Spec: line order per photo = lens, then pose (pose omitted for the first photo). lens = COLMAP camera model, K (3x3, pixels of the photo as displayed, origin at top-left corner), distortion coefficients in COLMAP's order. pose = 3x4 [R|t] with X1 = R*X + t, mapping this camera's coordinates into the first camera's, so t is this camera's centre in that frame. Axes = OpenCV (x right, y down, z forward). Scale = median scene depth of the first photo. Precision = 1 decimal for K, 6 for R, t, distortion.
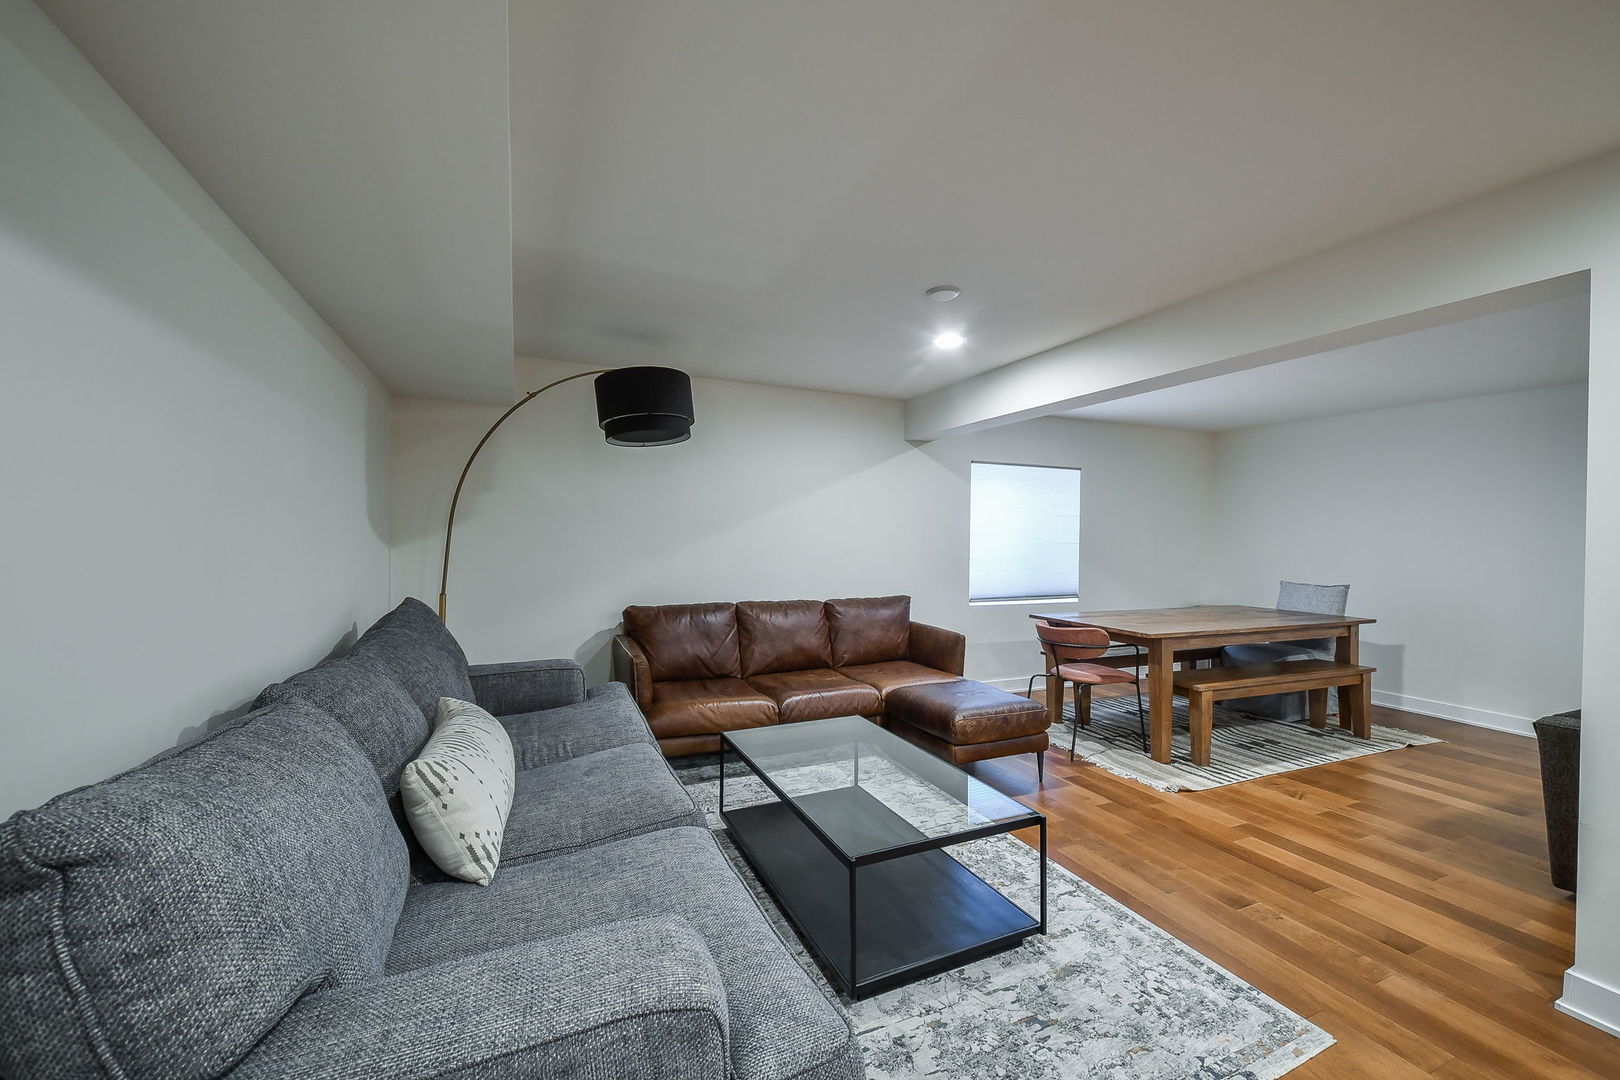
lens RADIAL K [[621.2, 0, 809.2], [0, 621.2, 539.3], [0, 0, 1]] dist [-0.001265, -0.000203]
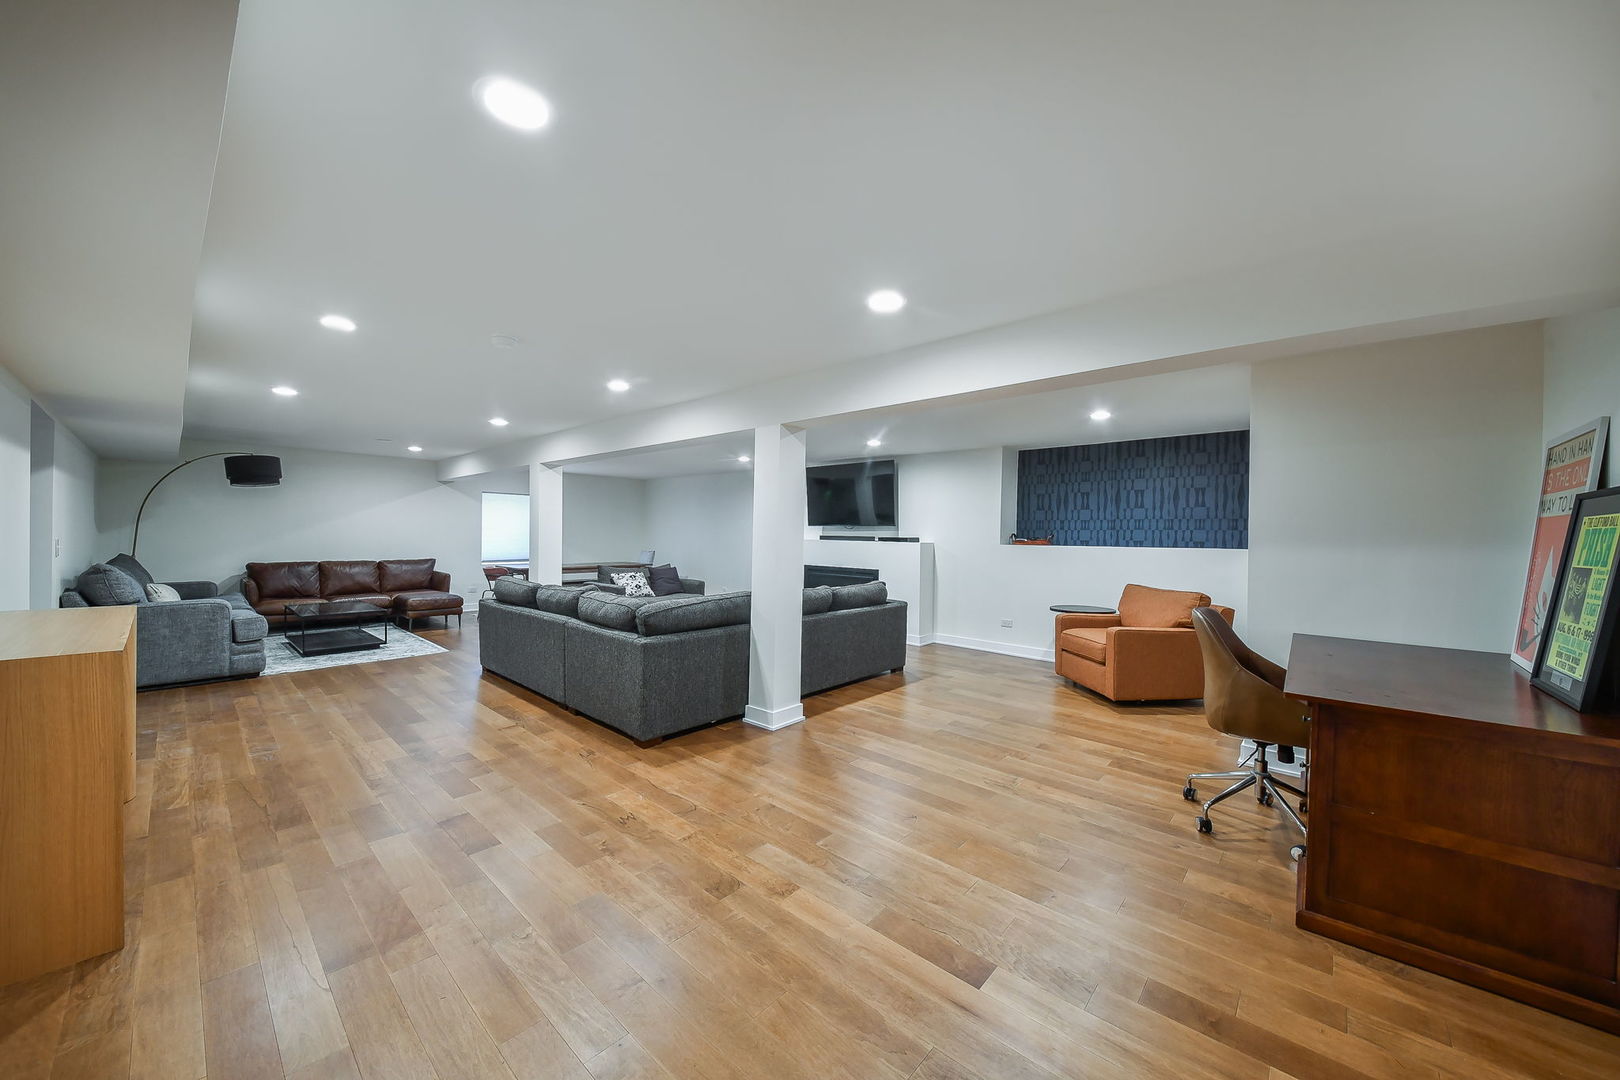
lens RADIAL K [[578.5, 0, 807.8], [0, 578.5, 537.5], [0, 0, 1]] dist [-0.000249, -0.000065]
pose [[0.918660, -0.002986, 0.395038, 0.611365], [0.001528, 0.999991, 0.004004, 0.018319], [-0.395046, -0.003075, 0.918656, -1.394806]]
